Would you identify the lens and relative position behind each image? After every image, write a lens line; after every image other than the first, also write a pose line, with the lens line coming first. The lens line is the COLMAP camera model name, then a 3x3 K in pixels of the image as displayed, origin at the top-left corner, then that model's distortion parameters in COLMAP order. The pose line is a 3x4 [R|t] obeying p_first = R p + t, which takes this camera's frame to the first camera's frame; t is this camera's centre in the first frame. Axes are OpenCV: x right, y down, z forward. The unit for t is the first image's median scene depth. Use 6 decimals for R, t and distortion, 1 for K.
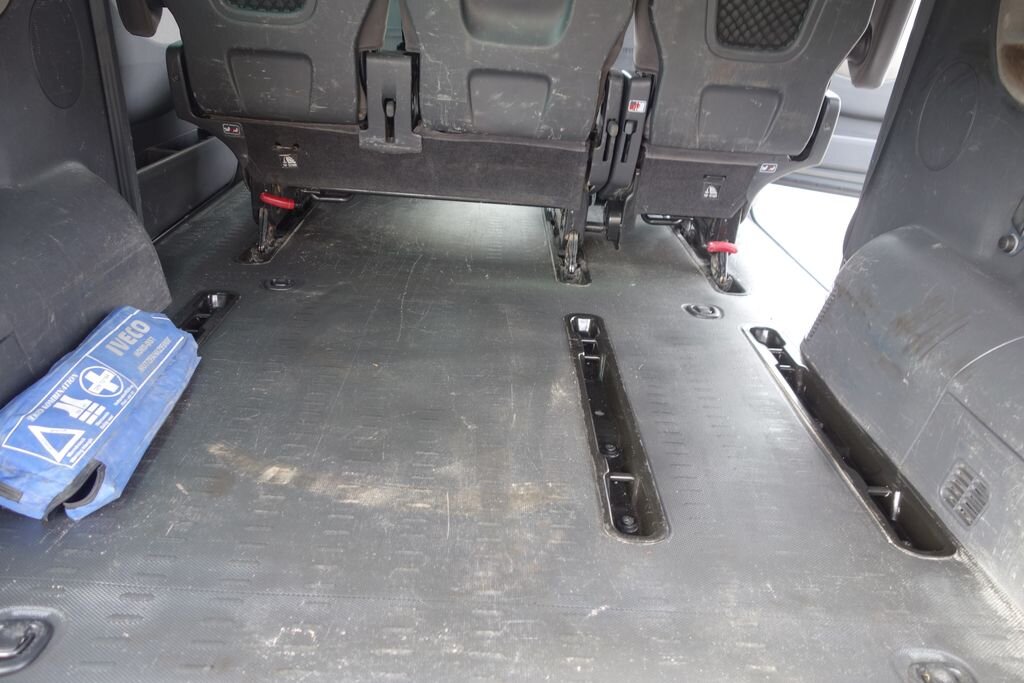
lens RADIAL K [[811.2, 0, 512.6], [0, 811.2, 345.1], [0, 0, 1]] dist [-0.000983, 0.004643]
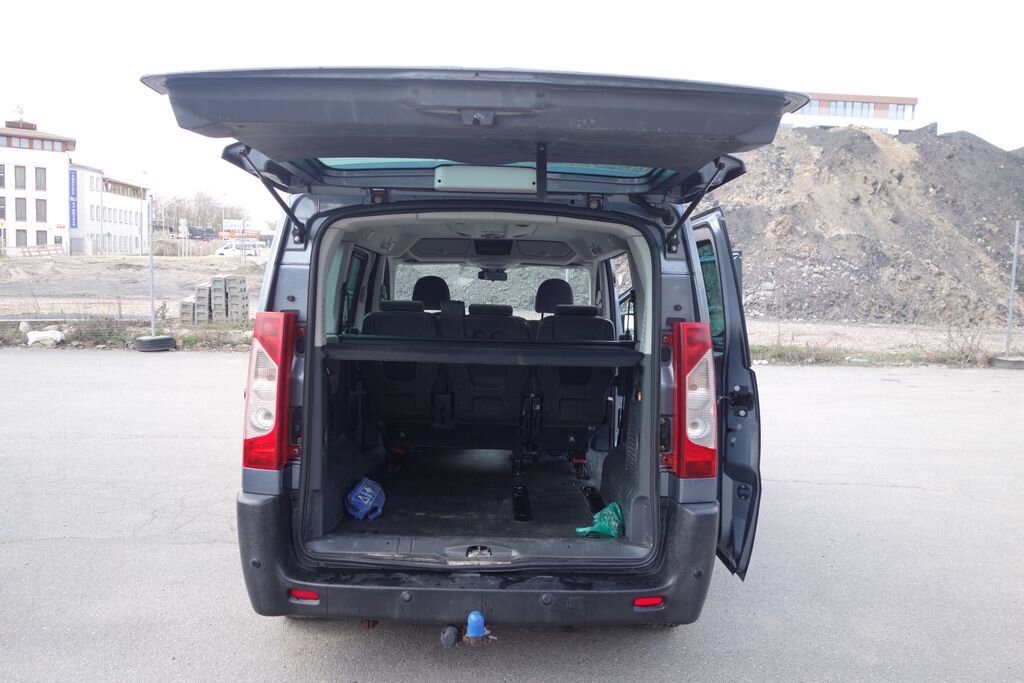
lens RADIAL K [[811.2, 0, 512.6], [0, 811.2, 345.1], [0, 0, 1]] dist [-0.000983, 0.004643]
pose [[0.998769, -0.049542, -0.002439, 0.089942], [0.045277, 0.930665, -0.363061, 0.463807], [0.020257, 0.362504, 0.931762, -1.504571]]
